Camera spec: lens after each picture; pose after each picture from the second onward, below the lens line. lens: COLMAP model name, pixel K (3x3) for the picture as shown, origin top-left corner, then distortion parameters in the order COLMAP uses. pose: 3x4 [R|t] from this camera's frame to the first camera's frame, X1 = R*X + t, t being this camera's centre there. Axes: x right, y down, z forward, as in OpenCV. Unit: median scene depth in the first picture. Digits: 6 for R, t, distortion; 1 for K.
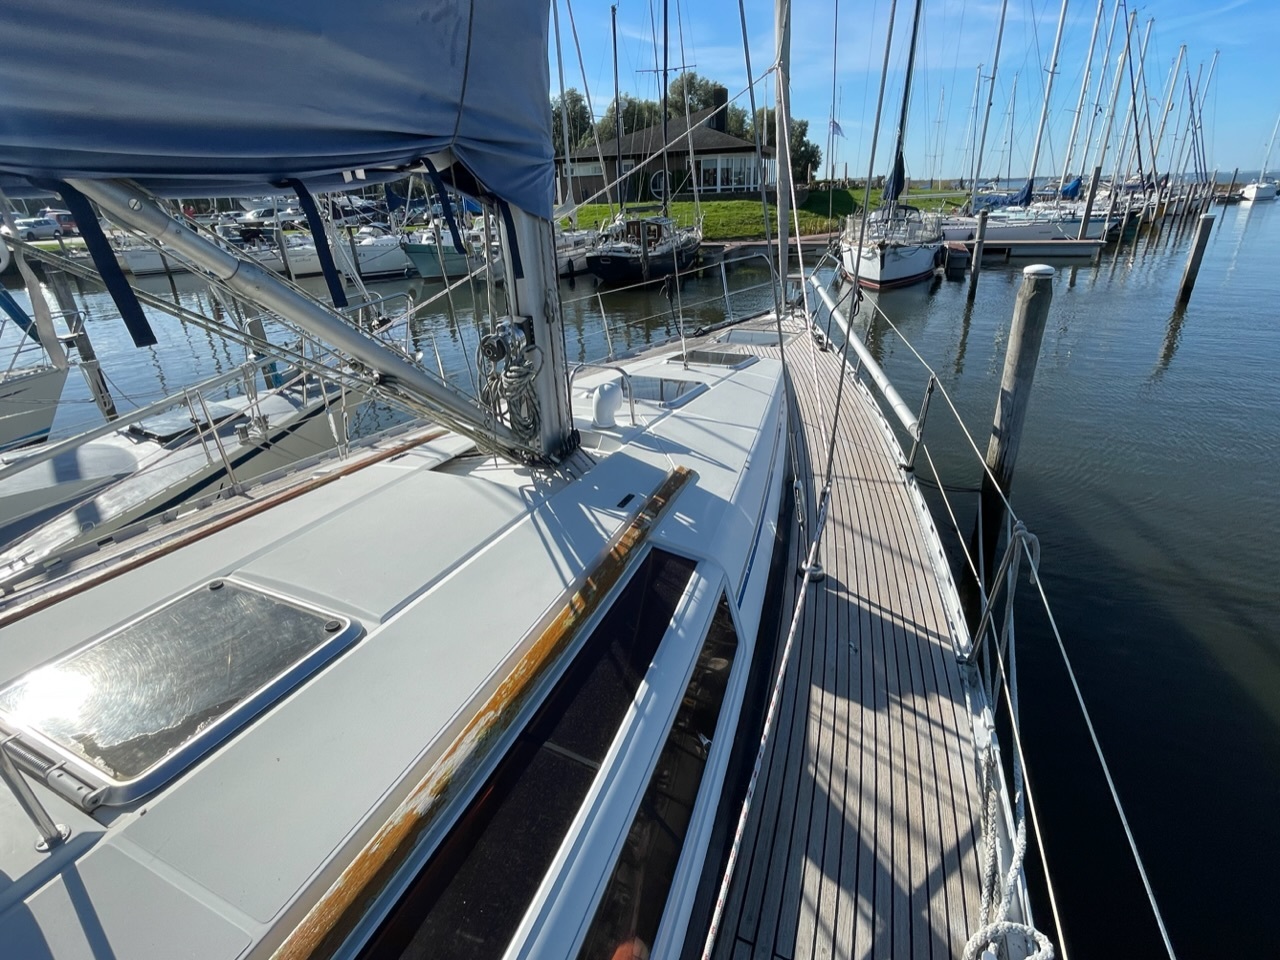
lens RADIAL K [[625.8, 0, 638.5], [0, 625.8, 481.8], [0, 0, 1]] dist [-0.002644, -0.001491]
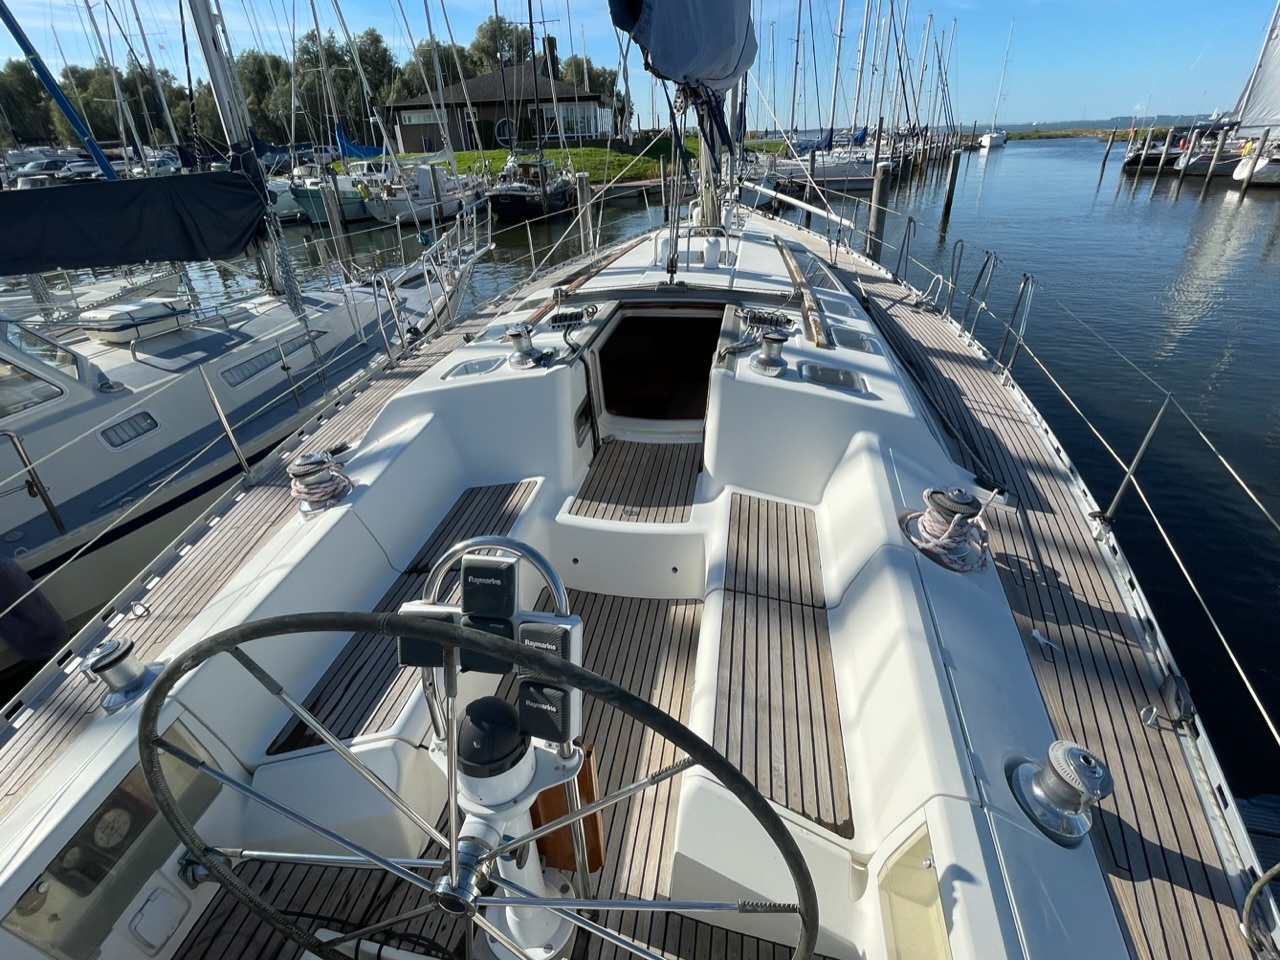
lens RADIAL K [[625.8, 0, 638.5], [0, 625.8, 481.8], [0, 0, 1]] dist [-0.002644, -0.001491]
pose [[0.963619, -0.126914, 0.235226, -0.069707], [0.112169, 0.990848, 0.075094, 0.041959], [-0.242604, -0.045977, 0.969035, -0.077112]]
